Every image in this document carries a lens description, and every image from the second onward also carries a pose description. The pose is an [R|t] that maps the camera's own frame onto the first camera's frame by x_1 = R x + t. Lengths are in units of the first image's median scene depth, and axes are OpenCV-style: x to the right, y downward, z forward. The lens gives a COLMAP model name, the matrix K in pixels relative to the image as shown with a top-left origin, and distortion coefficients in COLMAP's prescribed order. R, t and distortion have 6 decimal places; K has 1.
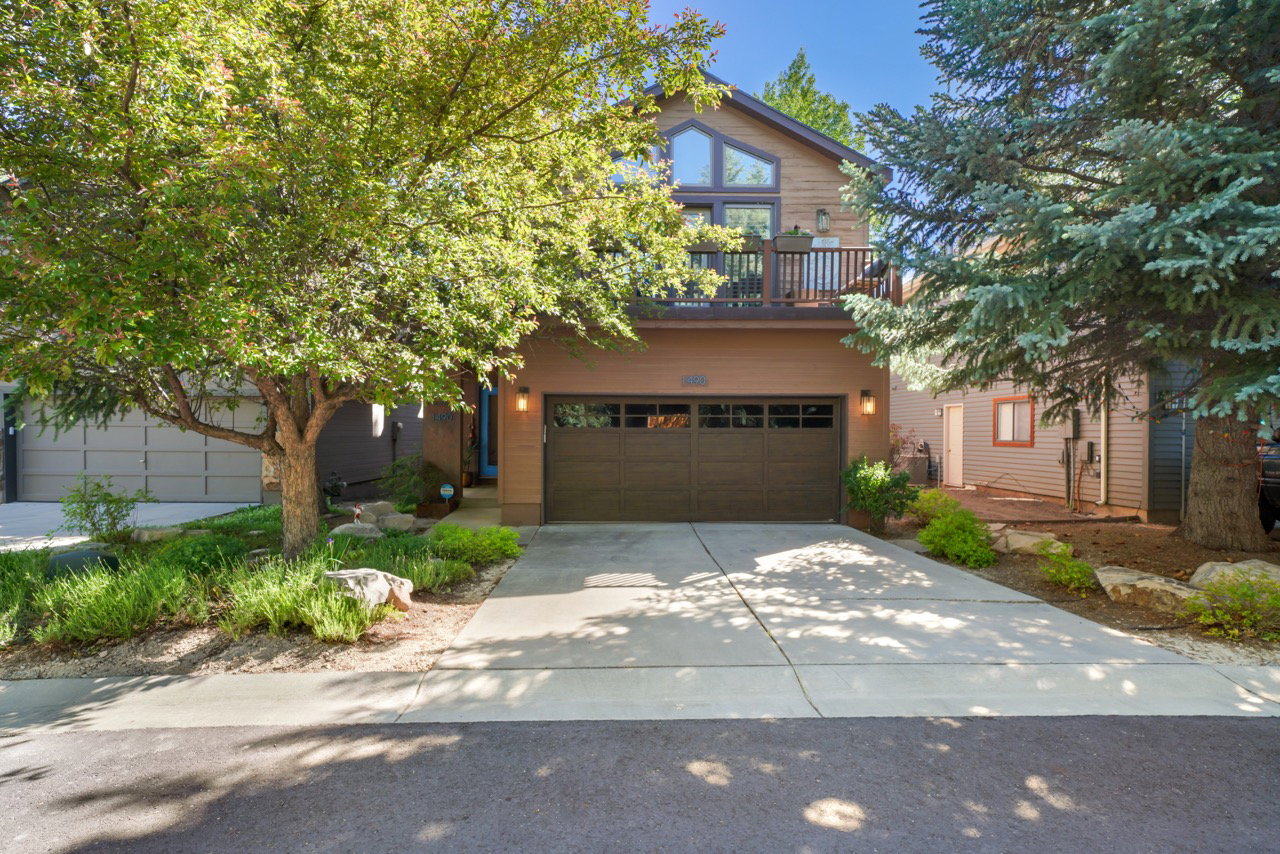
lens RADIAL K [[634.9, 0, 639.6], [0, 634.9, 430.5], [0, 0, 1]] dist [0.020896, 0.000447]
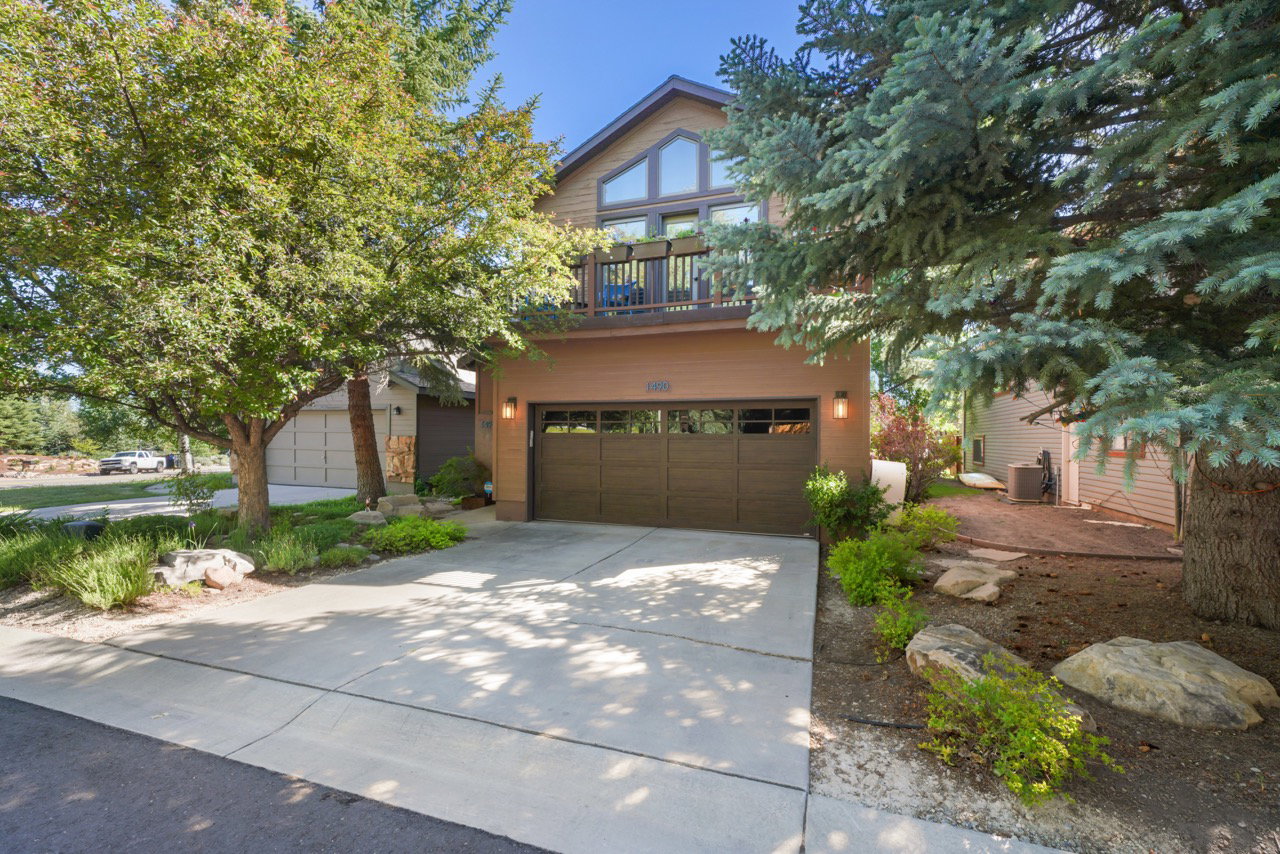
lens RADIAL K [[559.2, 0, 638.0], [0, 559.2, 430.7], [0, 0, 1]] dist [0.011043, -0.000109]
pose [[0.924329, -0.003487, -0.381581, 0.728366], [-0.000629, 0.999943, -0.010663, 0.001327], [0.381596, 0.010097, 0.924274, 0.314808]]
